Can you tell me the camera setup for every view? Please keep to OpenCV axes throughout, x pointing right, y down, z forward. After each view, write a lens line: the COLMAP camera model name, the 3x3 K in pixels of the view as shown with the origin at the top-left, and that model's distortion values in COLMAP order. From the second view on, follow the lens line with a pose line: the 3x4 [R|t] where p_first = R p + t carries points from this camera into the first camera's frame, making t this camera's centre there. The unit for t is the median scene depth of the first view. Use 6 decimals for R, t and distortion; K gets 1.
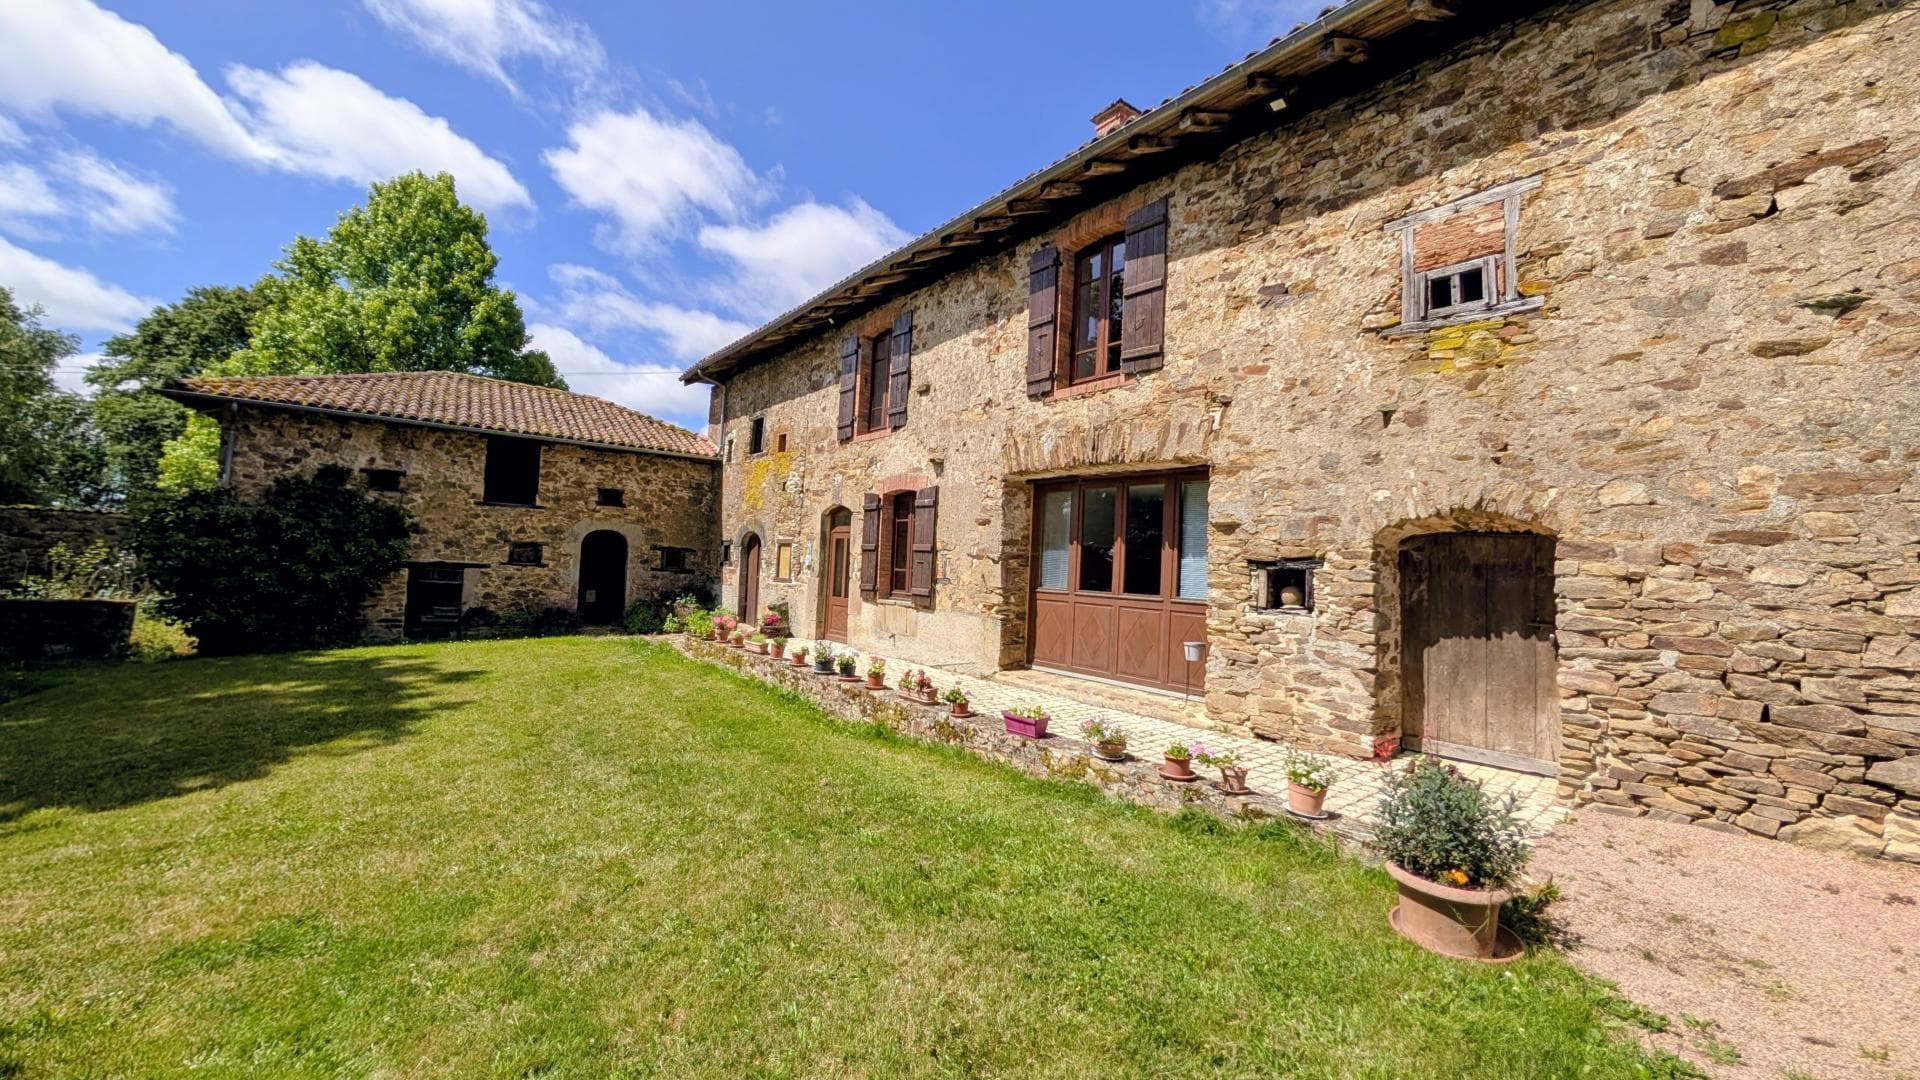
lens RADIAL K [[719.0, 0, 955.7], [0, 719.0, 533.0], [0, 0, 1]] dist [-0.000678, 0.000424]
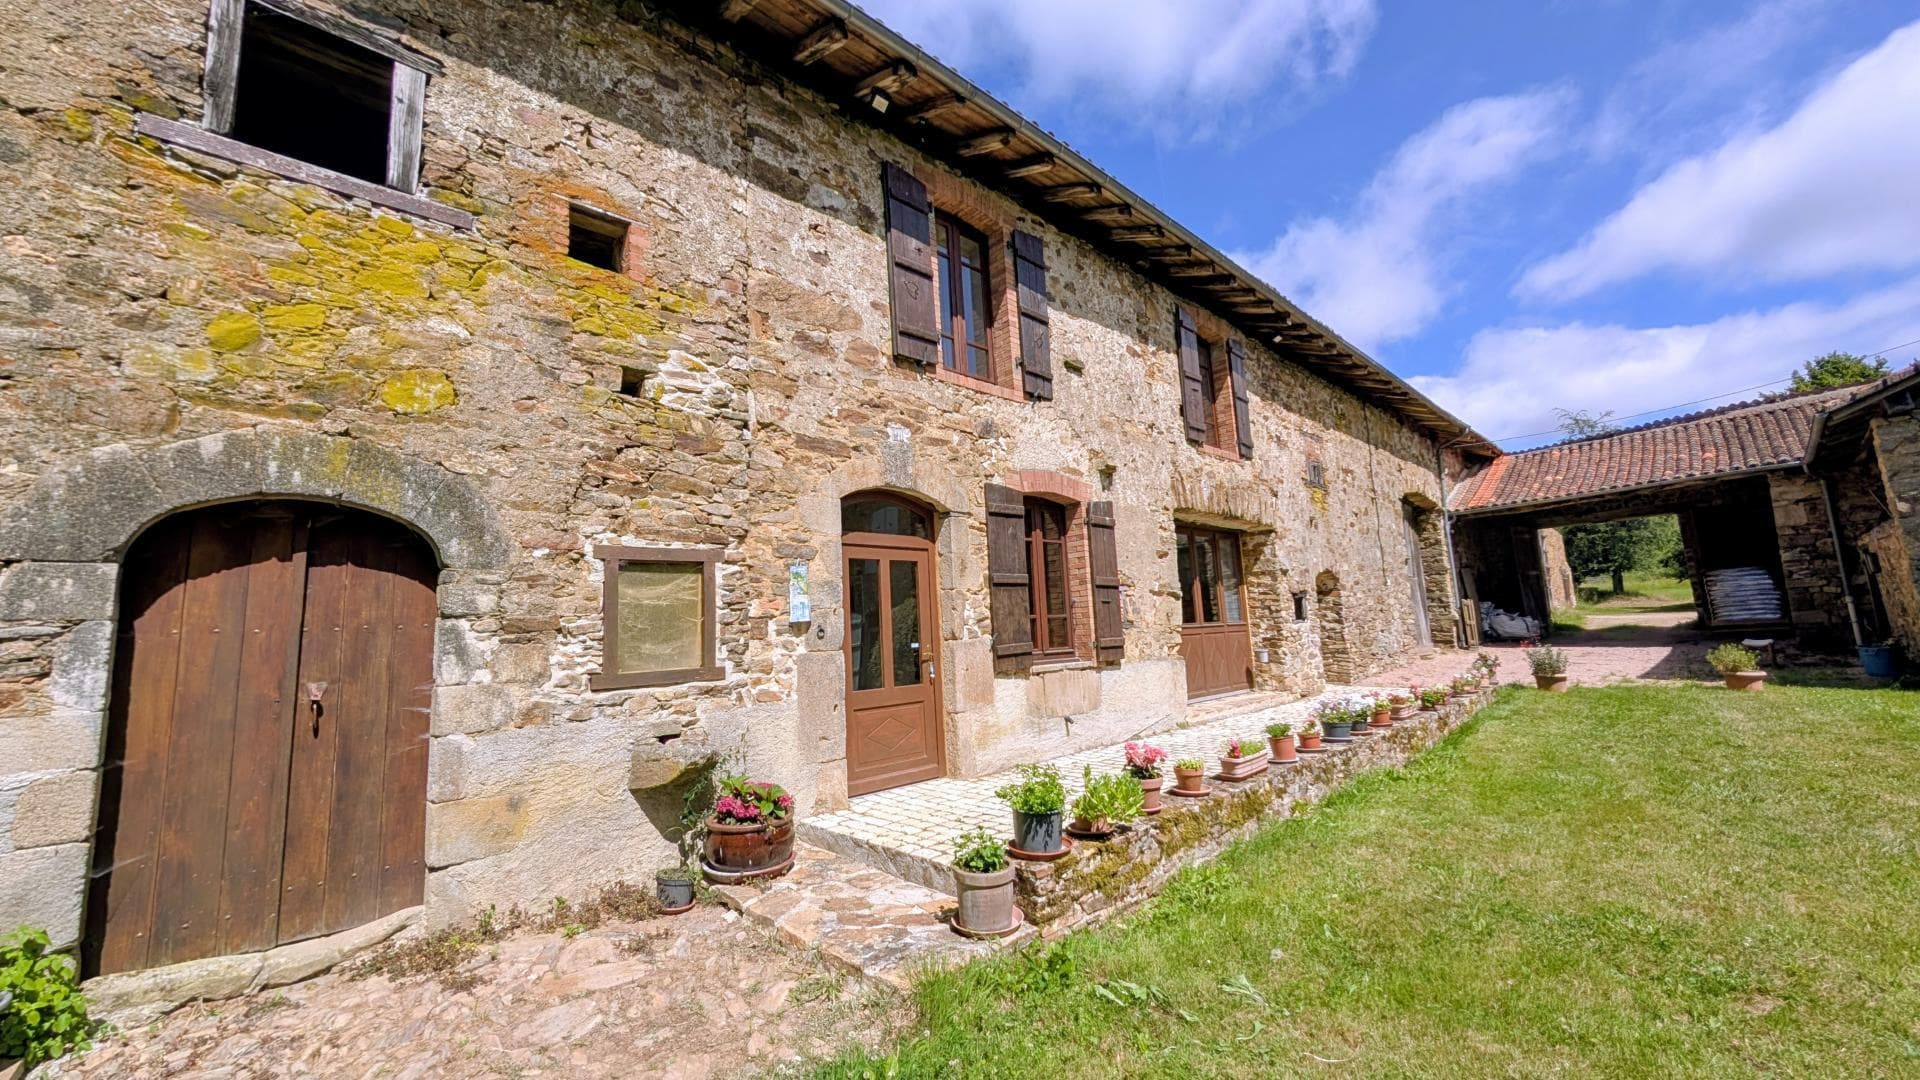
lens RADIAL K [[719.0, 0, 955.7], [0, 719.0, 533.0], [0, 0, 1]] dist [-0.000678, 0.000424]
pose [[-0.078389, 0.099475, 0.991948, -1.056514], [-0.004508, 0.994964, -0.100134, 0.062054], [-0.996913, -0.012321, -0.077546, 1.669510]]
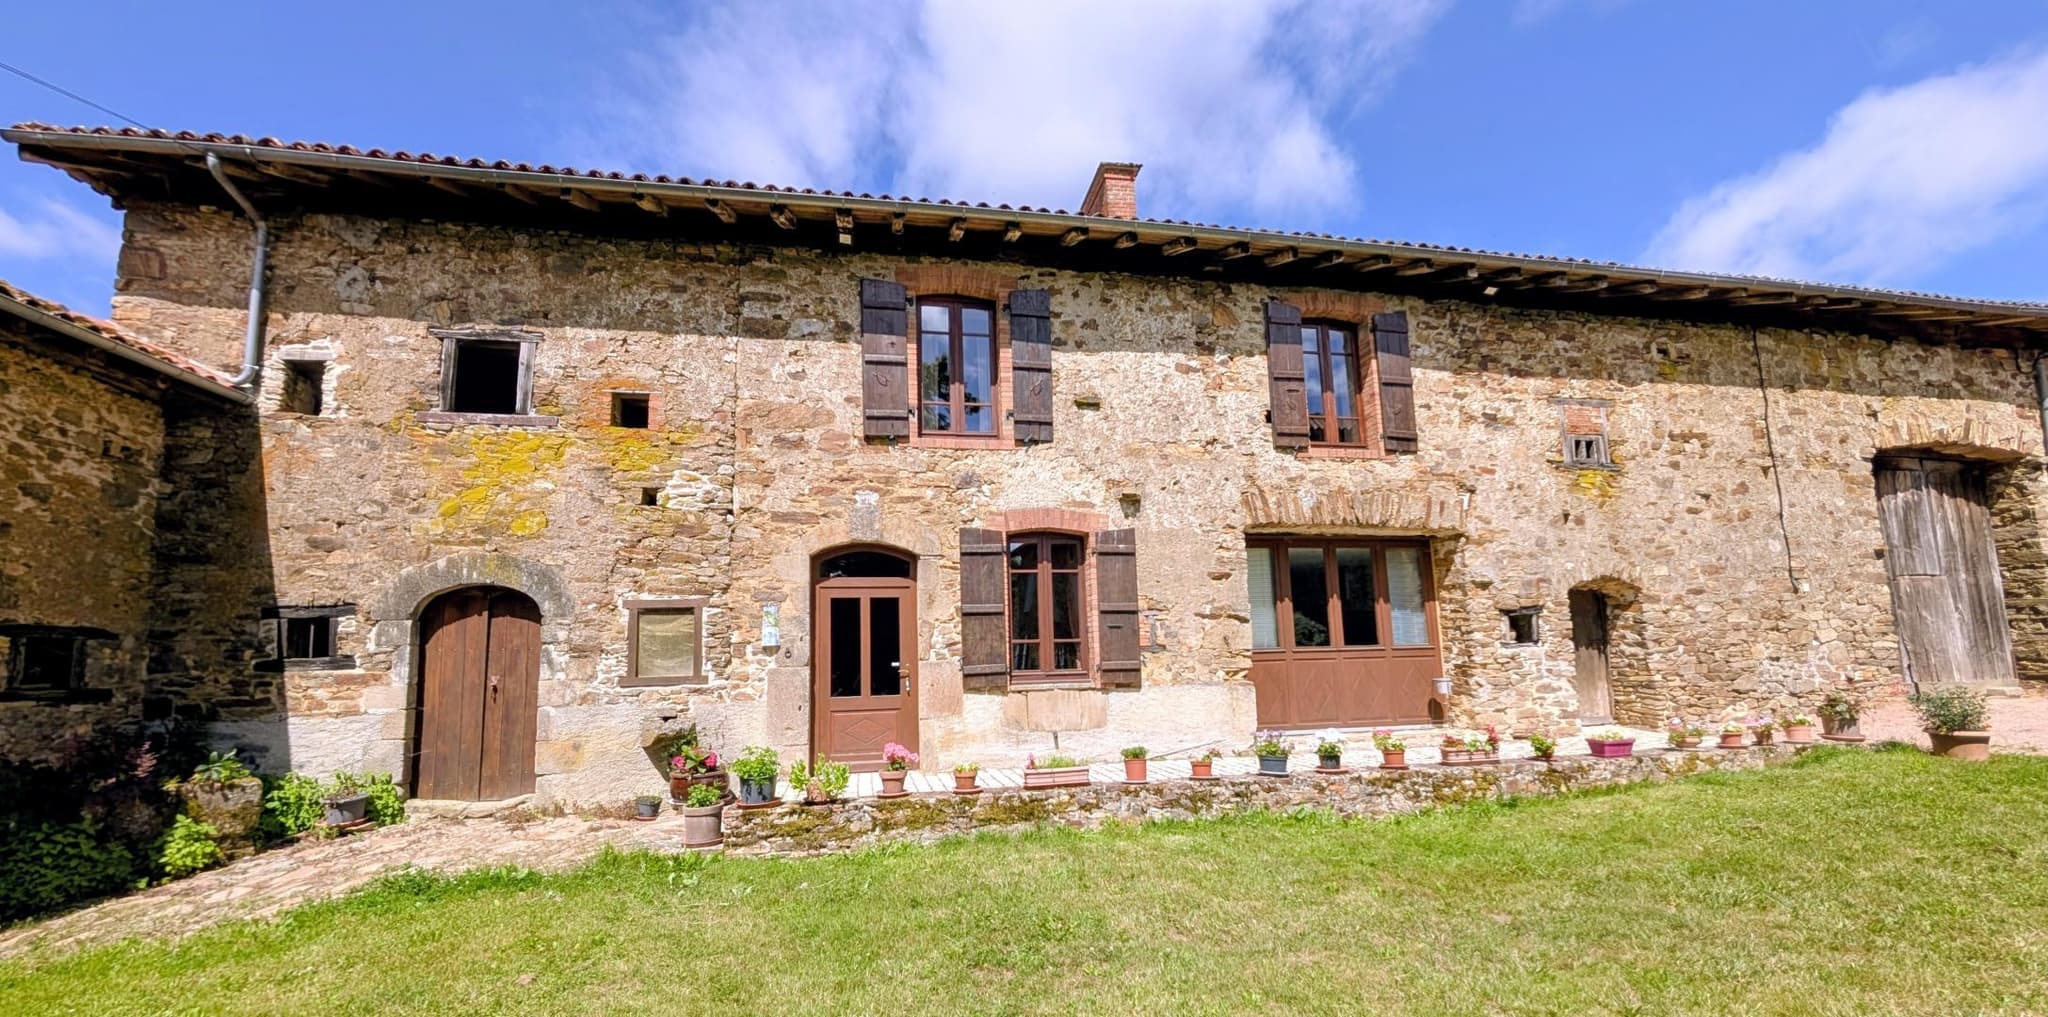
lens RADIAL K [[772.9, 0, 1027.9], [0, 772.9, 569.6], [0, 0, 1]] dist [-0.000299, -0.000016]
pose [[0.460684, 0.053534, 0.885948, -1.127783], [0.005993, 0.997969, -0.063420, 0.043668], [-0.887544, 0.034527, 0.459428, 0.973550]]
